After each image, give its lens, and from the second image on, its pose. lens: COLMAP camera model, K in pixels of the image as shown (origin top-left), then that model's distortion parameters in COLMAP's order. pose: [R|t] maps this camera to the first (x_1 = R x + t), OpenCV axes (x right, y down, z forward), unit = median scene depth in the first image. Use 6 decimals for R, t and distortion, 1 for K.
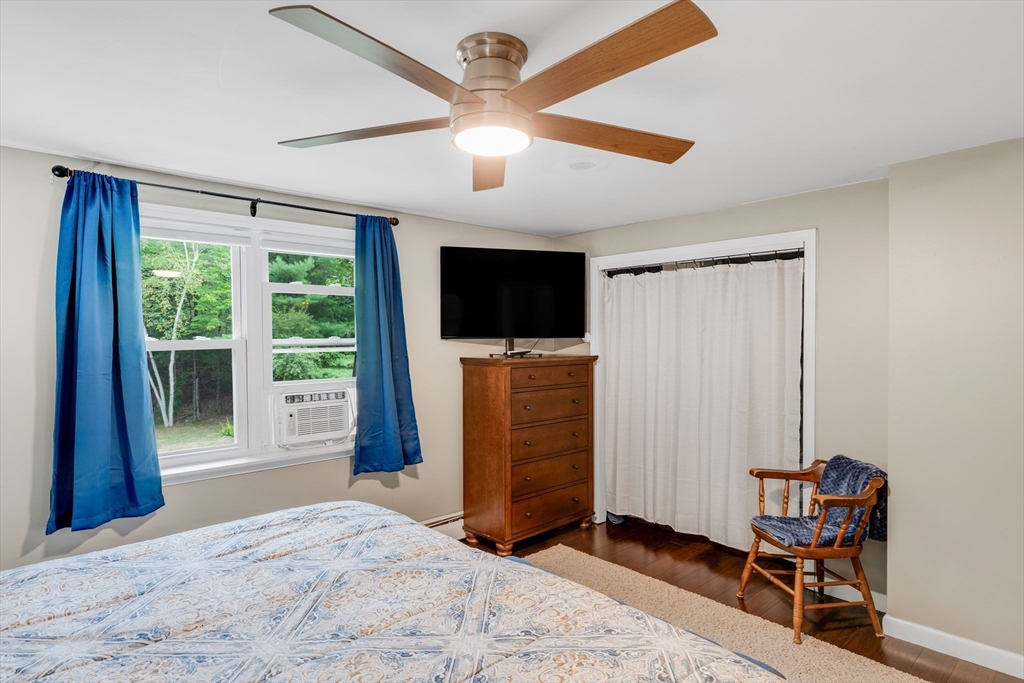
lens RADIAL K [[556.8, 0, 510.1], [0, 556.8, 351.8], [0, 0, 1]] dist [-0.023820, -0.000026]
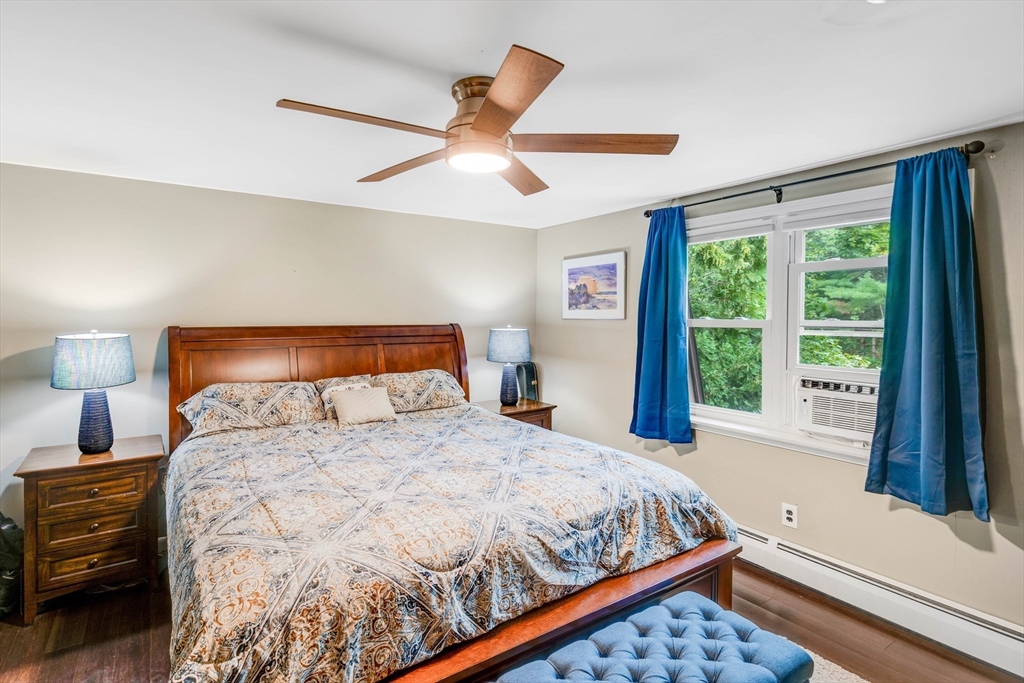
lens RADIAL K [[510.5, 0, 505.3], [0, 510.5, 323.1], [0, 0, 1]] dist [0.005359, -0.001584]
pose [[-0.150425, 0.019431, -0.988430, 0.577696], [-0.031255, 0.999214, 0.024400, -0.024647], [0.988127, 0.034564, -0.149700, 0.643751]]
